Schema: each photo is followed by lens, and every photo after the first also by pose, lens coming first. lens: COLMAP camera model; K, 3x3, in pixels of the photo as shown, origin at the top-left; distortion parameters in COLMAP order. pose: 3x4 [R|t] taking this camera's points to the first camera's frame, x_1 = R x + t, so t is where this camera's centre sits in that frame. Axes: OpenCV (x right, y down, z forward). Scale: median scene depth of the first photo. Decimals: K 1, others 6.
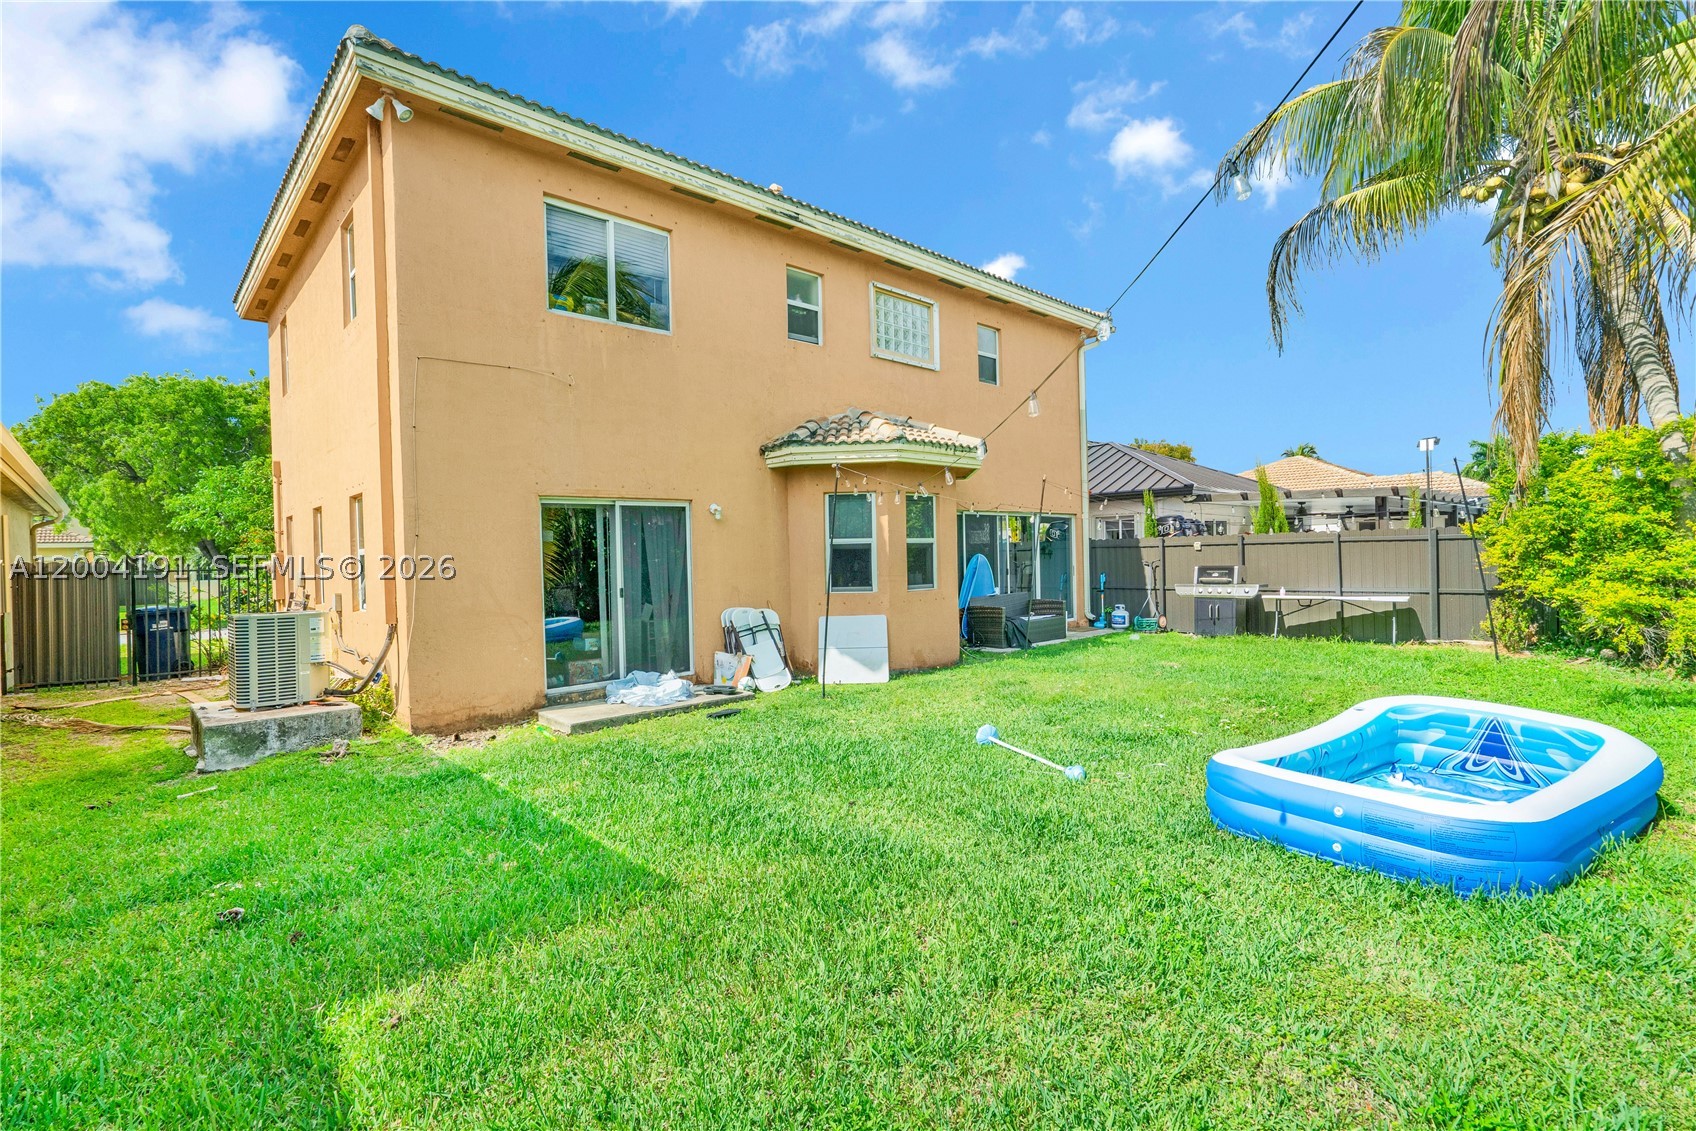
lens RADIAL K [[784.9, 0, 848.0], [0, 784.9, 565.5], [0, 0, 1]] dist [-0.000243, -0.000022]
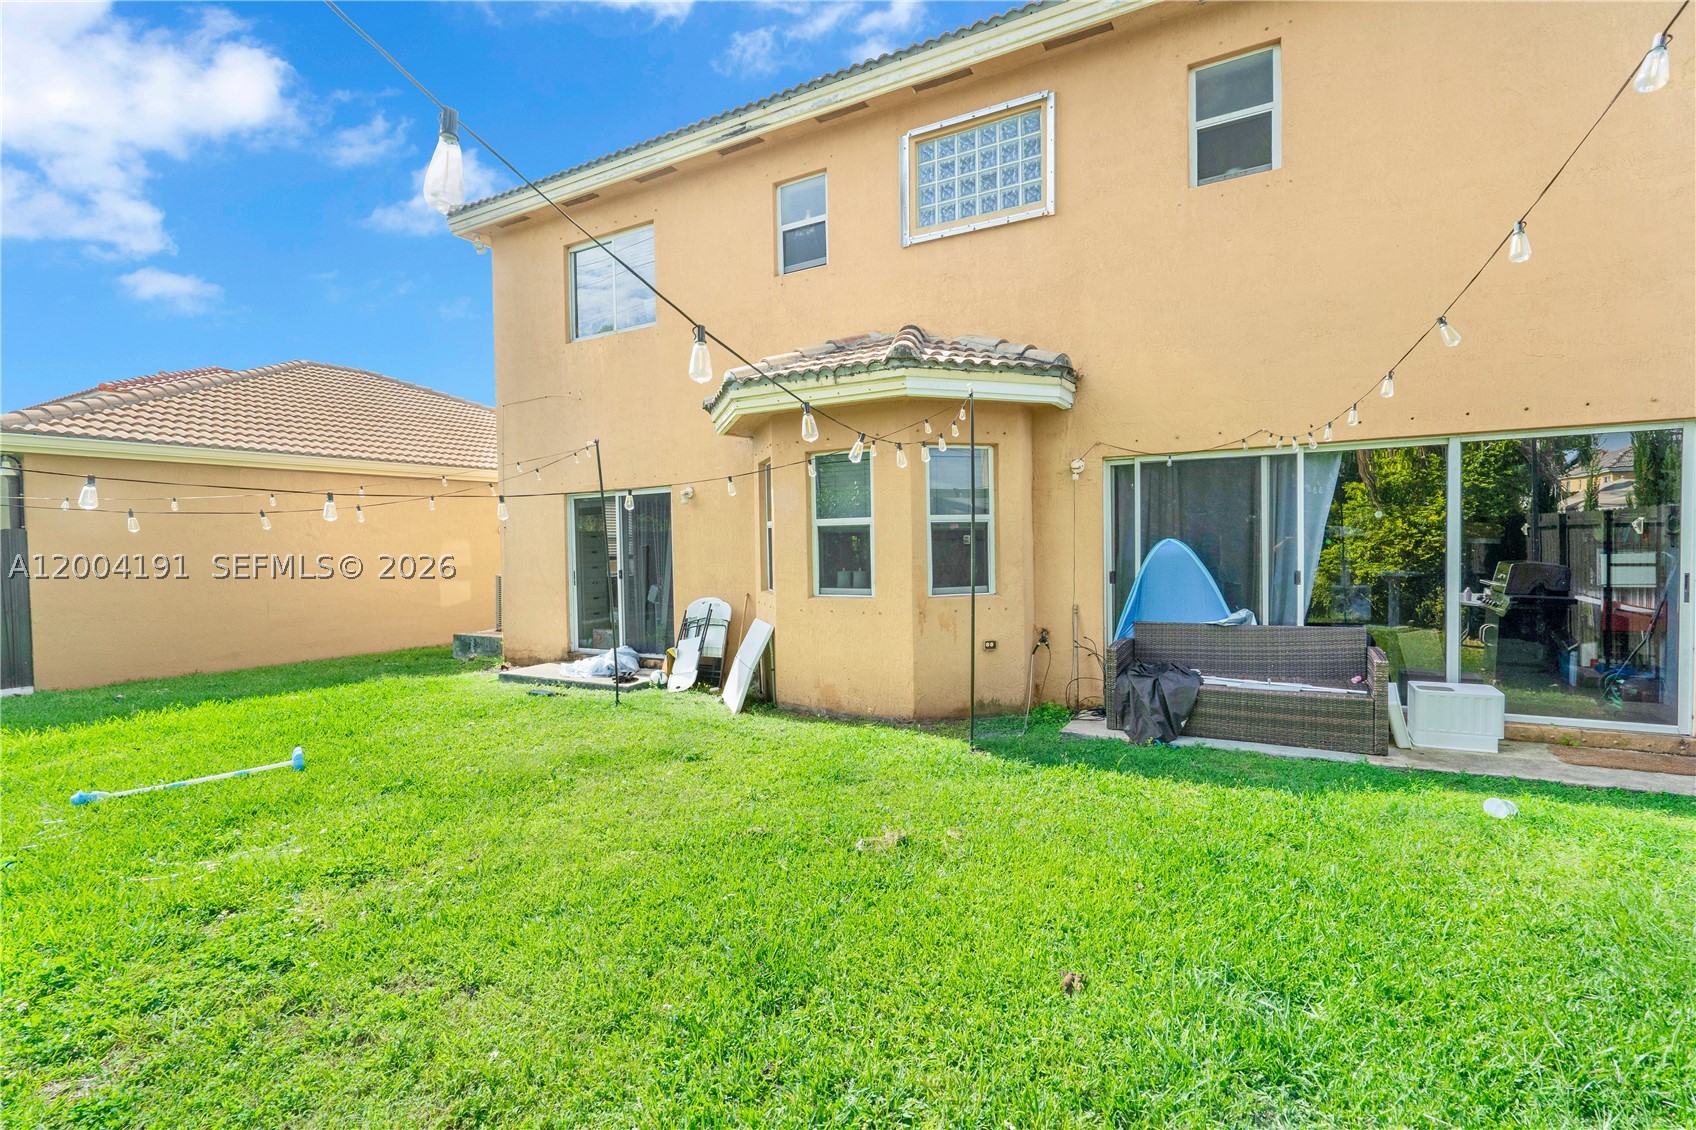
lens RADIAL K [[832.1, 0, 848.9], [0, 832.1, 544.9], [0, 0, 1]] dist [0.000452, 0.000047]
pose [[0.264488, 0.026950, -0.964012, 0.759451], [0.004590, 0.999563, 0.029203, -0.031974], [0.964378, -0.012149, 0.264249, 0.815666]]
